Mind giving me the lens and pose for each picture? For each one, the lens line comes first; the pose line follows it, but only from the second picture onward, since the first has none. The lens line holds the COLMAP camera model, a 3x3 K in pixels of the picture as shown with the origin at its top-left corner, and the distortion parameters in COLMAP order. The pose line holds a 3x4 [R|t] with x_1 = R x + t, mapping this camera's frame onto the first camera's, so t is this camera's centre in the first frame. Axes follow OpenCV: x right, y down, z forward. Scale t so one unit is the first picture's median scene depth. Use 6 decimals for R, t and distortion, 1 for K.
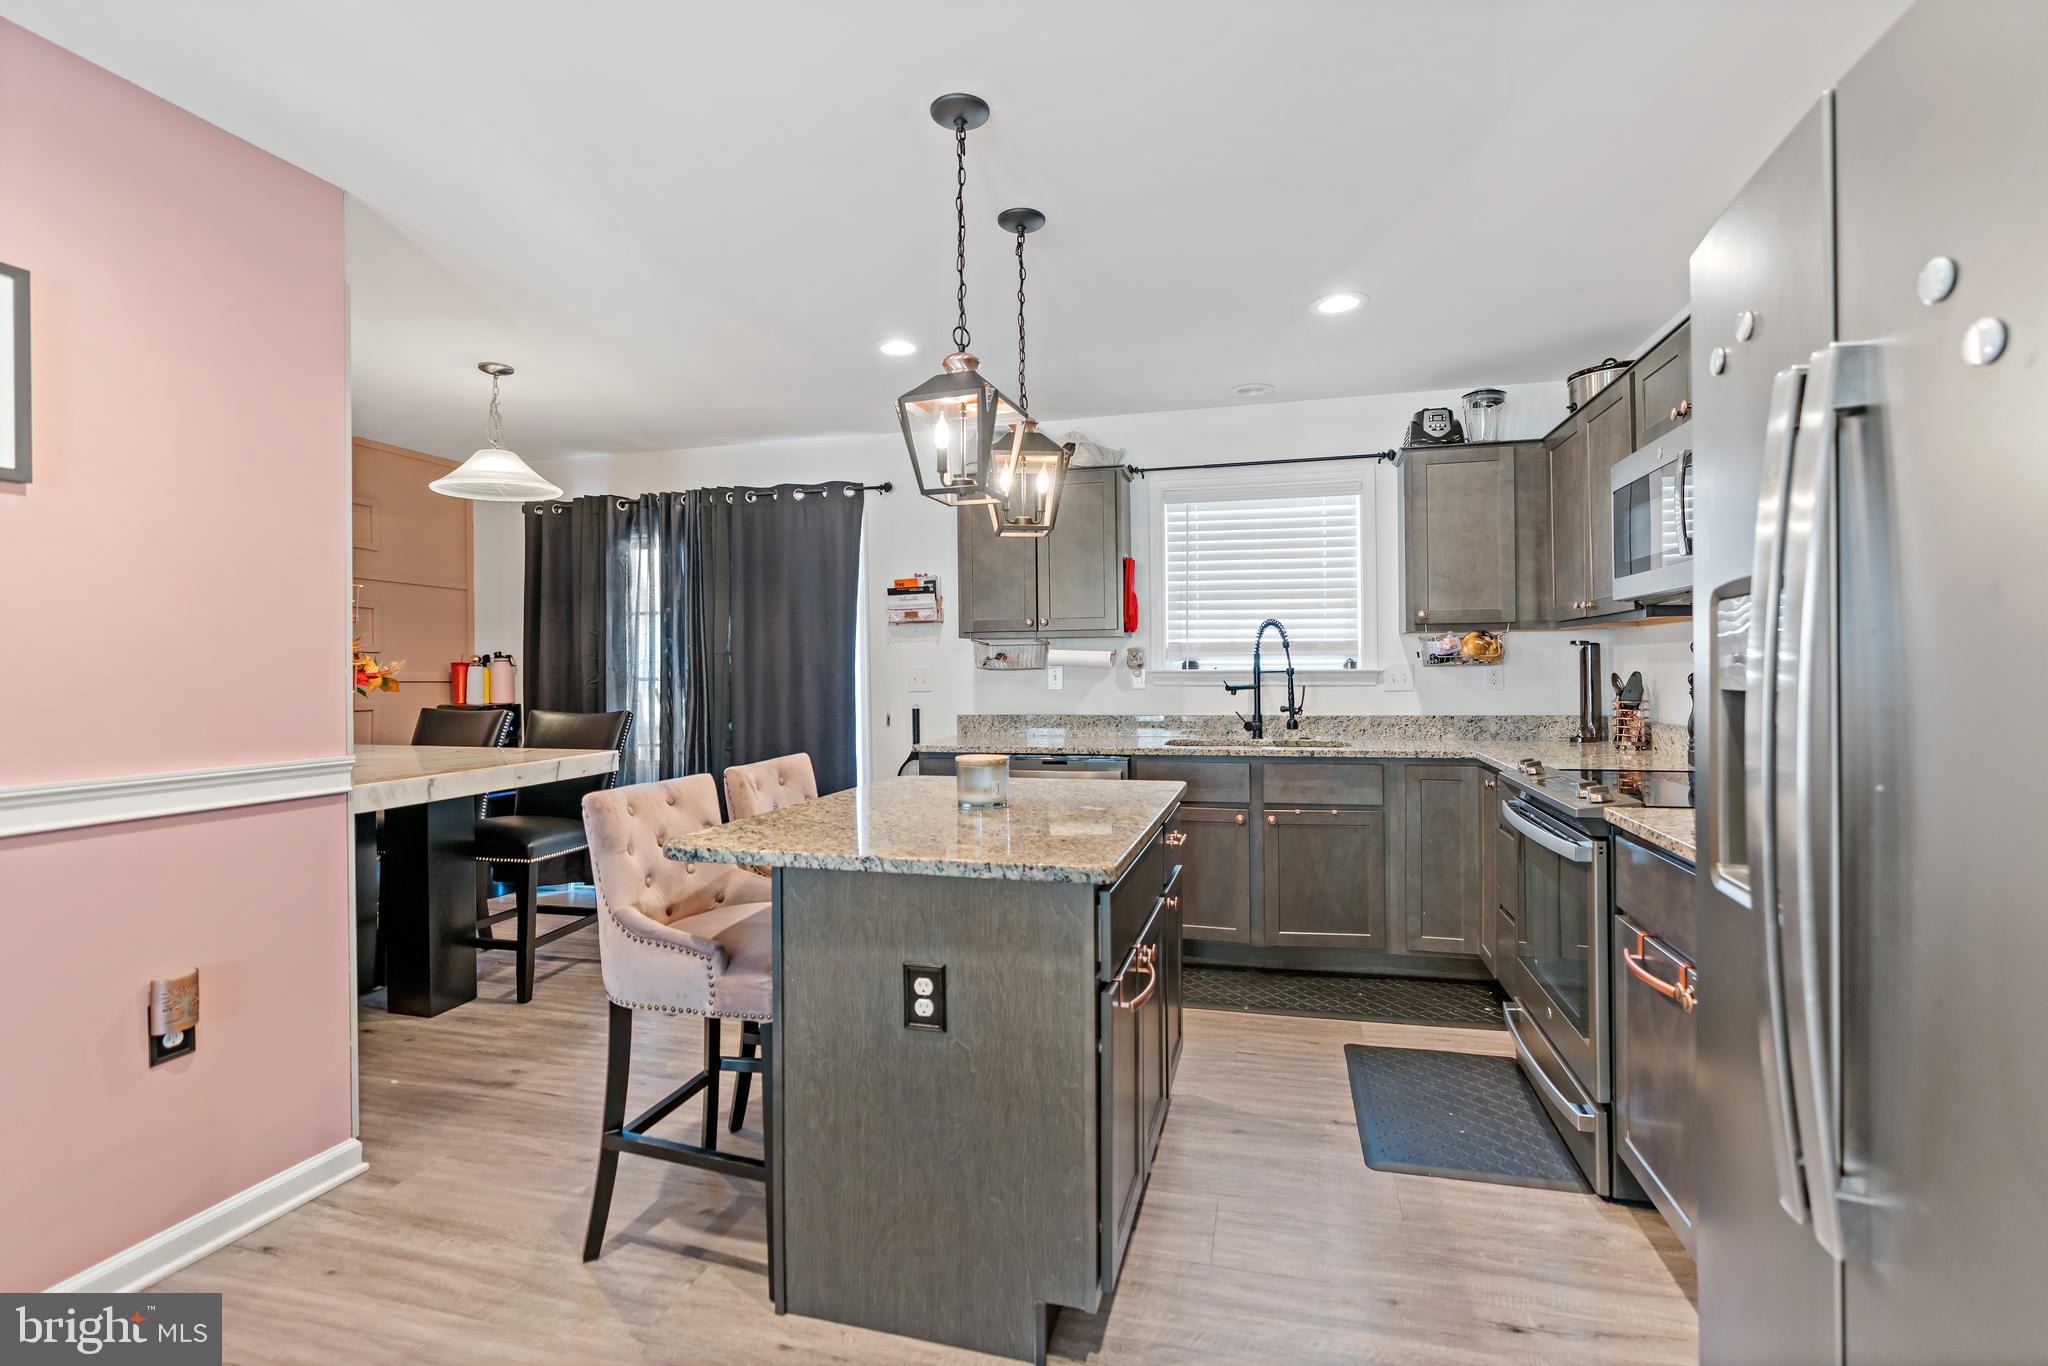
lens RADIAL K [[960.7, 0, 1027.3], [0, 960.7, 664.0], [0, 0, 1]] dist [-0.017196, 0.008989]
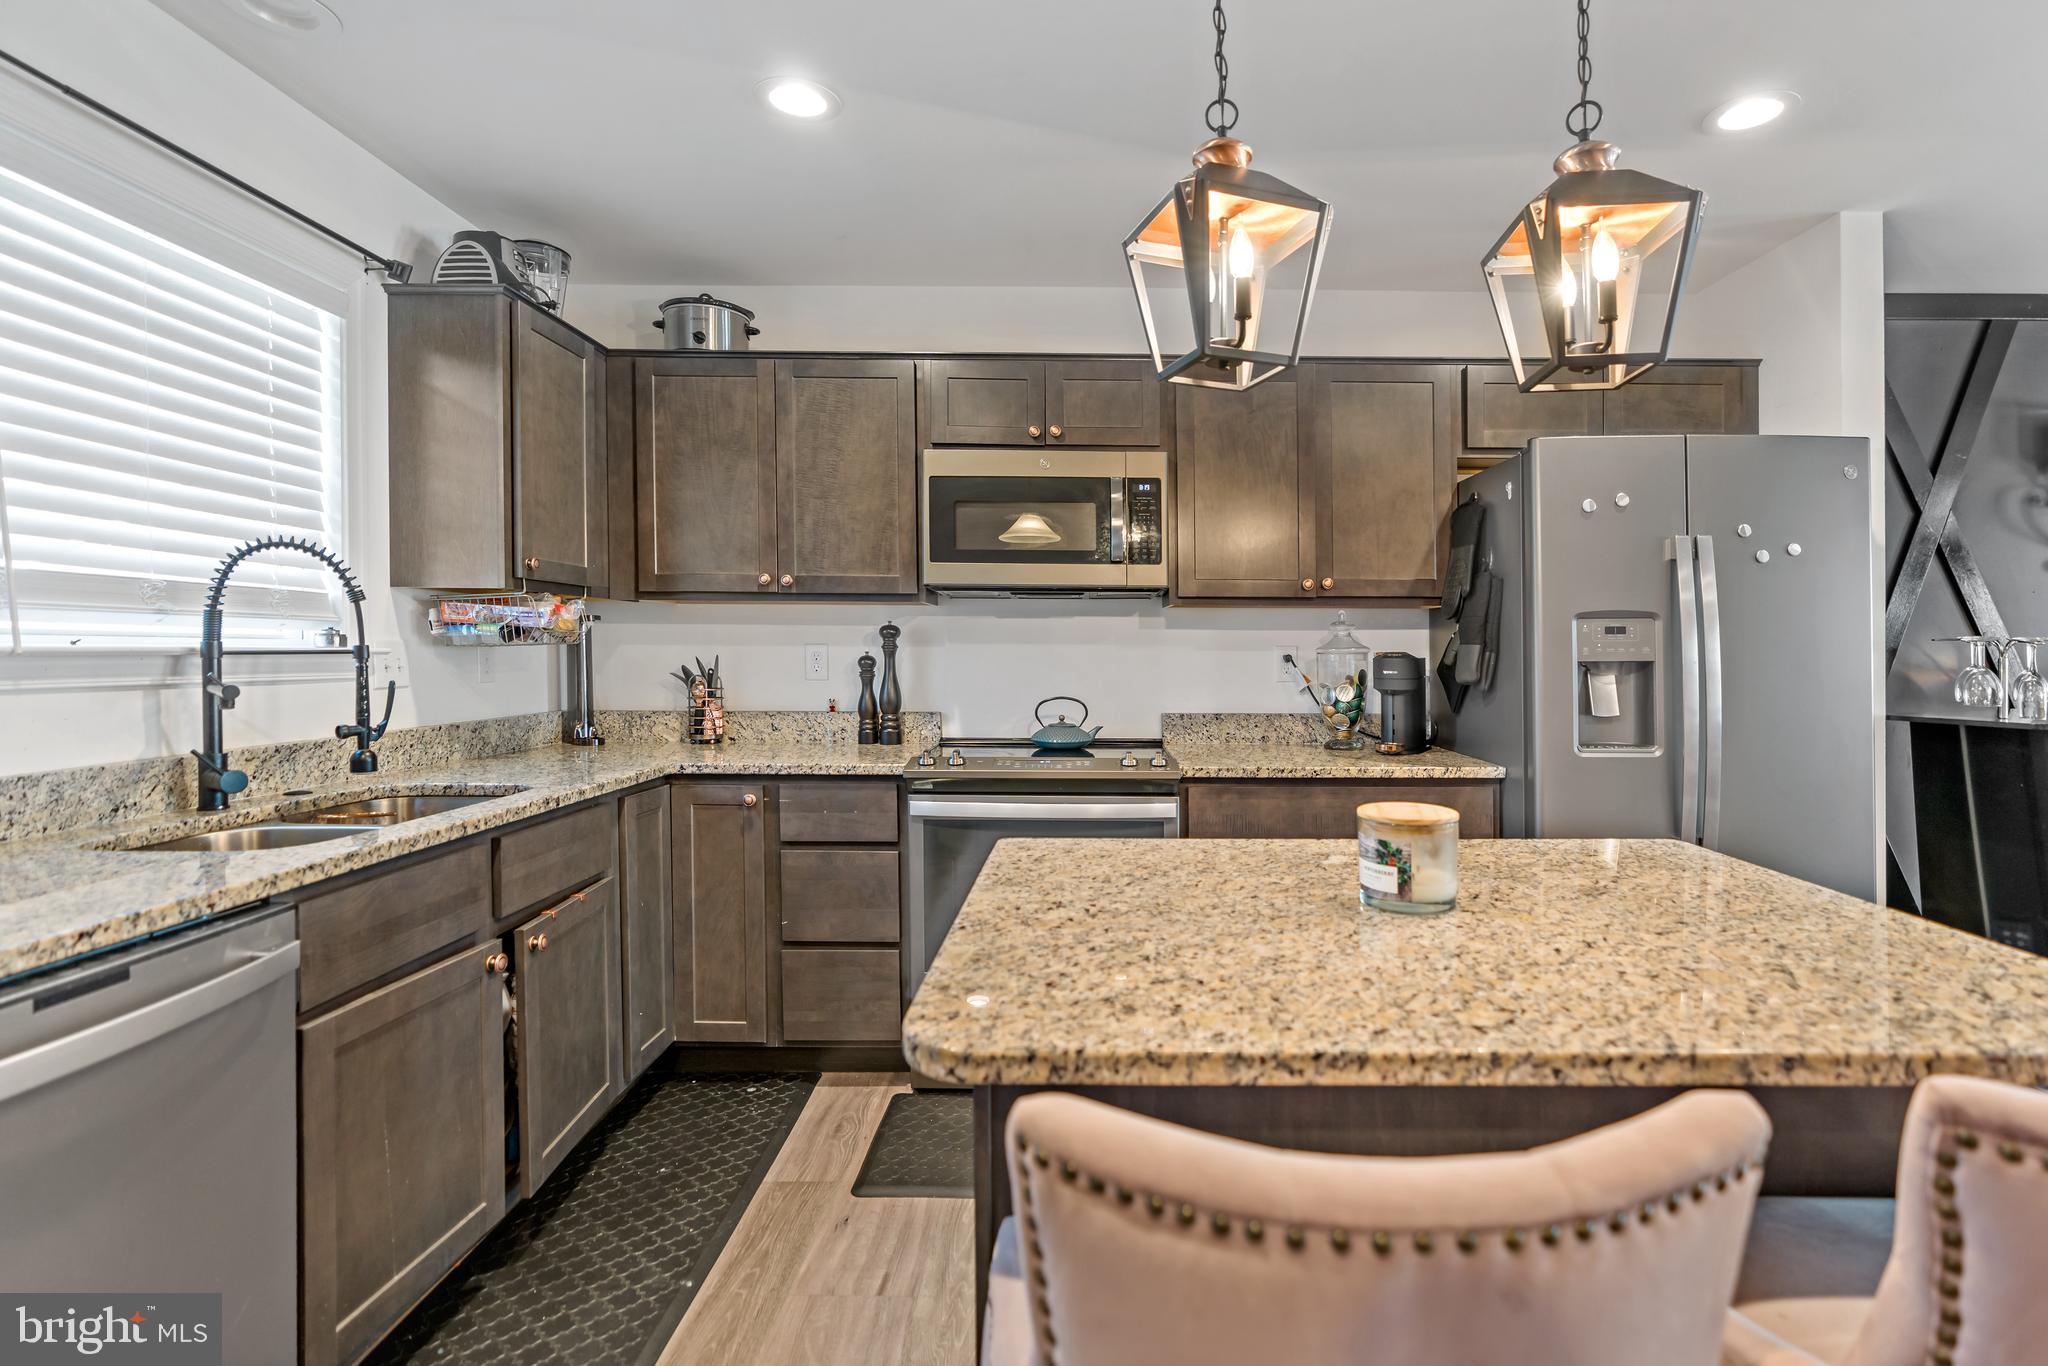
lens RADIAL K [[991.5, 0, 1084.3], [0, 991.5, 662.3], [0, 0, 1]] dist [0.015888, 0.000133]
pose [[-0.272928, -0.003733, 0.962027, -0.314043], [-0.007169, 0.999973, 0.001847, 0.009545], [-0.962008, -0.006392, -0.272947, 0.796684]]
